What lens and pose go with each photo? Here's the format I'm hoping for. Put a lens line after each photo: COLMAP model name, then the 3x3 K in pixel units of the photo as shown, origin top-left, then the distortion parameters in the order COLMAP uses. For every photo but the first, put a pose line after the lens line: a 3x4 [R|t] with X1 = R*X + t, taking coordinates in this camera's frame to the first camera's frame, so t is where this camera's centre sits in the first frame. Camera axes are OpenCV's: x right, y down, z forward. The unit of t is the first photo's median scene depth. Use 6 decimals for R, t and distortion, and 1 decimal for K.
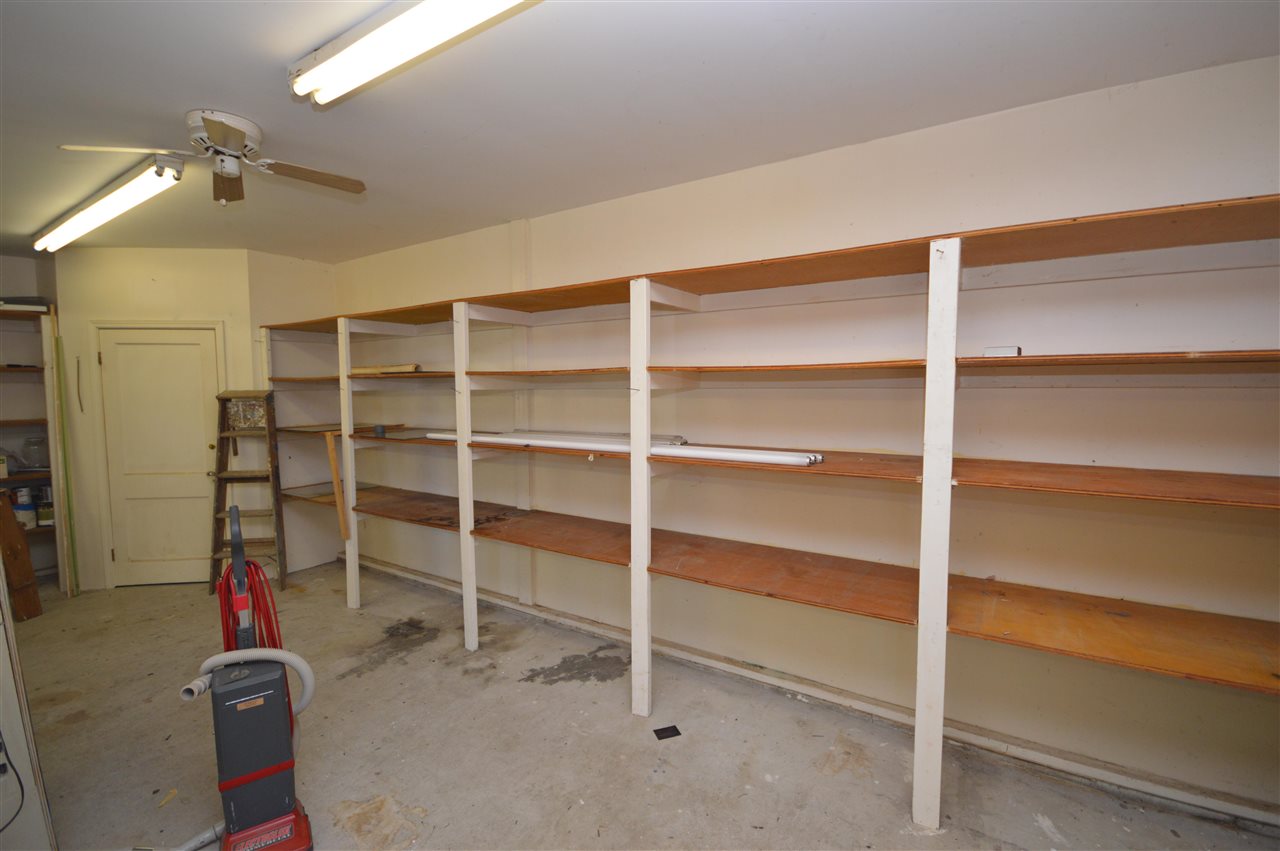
lens RADIAL K [[564.9, 0, 645.5], [0, 564.9, 428.1], [0, 0, 1]] dist [-0.009449, -0.008222]
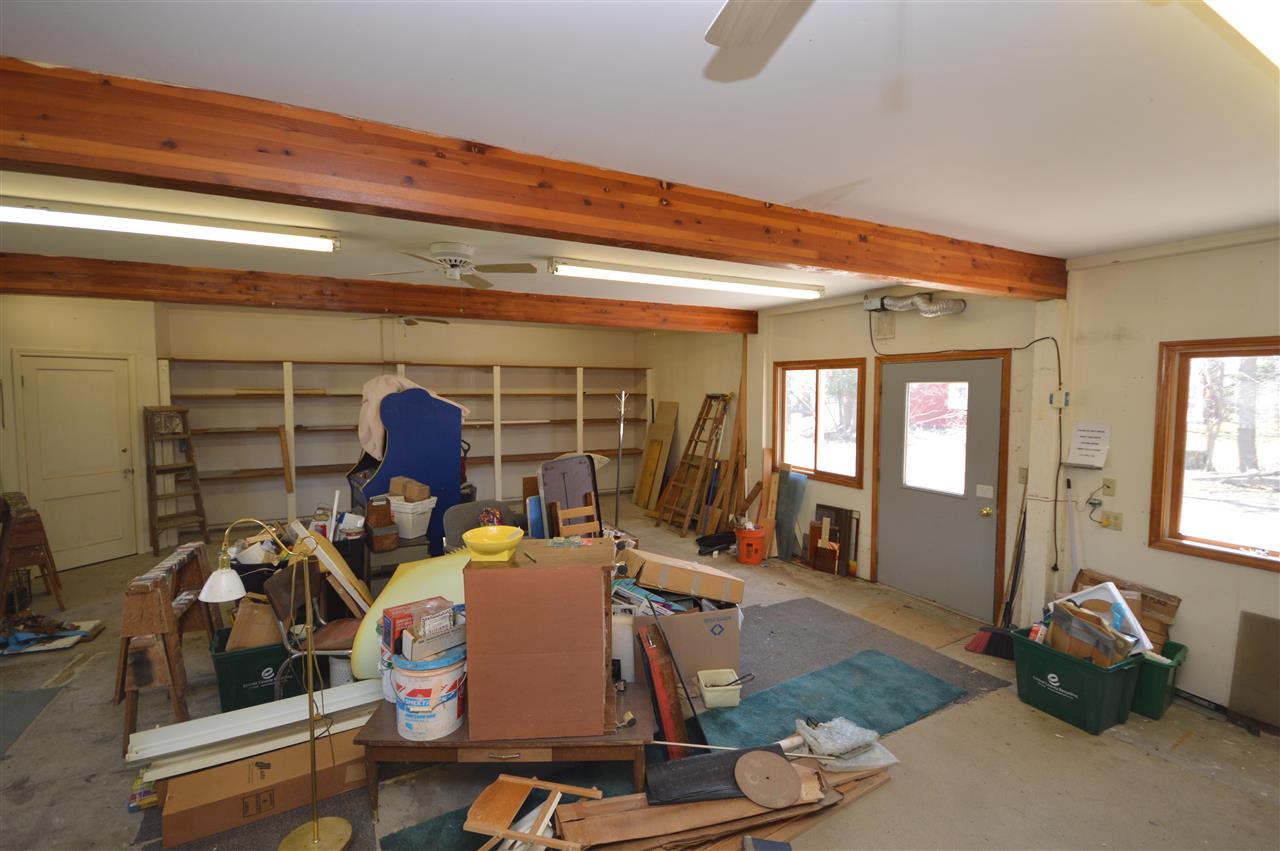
lens RADIAL K [[564.9, 0, 648.0], [0, 564.9, 422.2], [0, 0, 1]] dist [-0.009449, -0.008222]
pose [[0.473346, -0.048536, 0.879538, -1.357165], [0.062608, 0.997809, 0.021369, 0.017103], [-0.878649, 0.044952, 0.475348, -0.682004]]
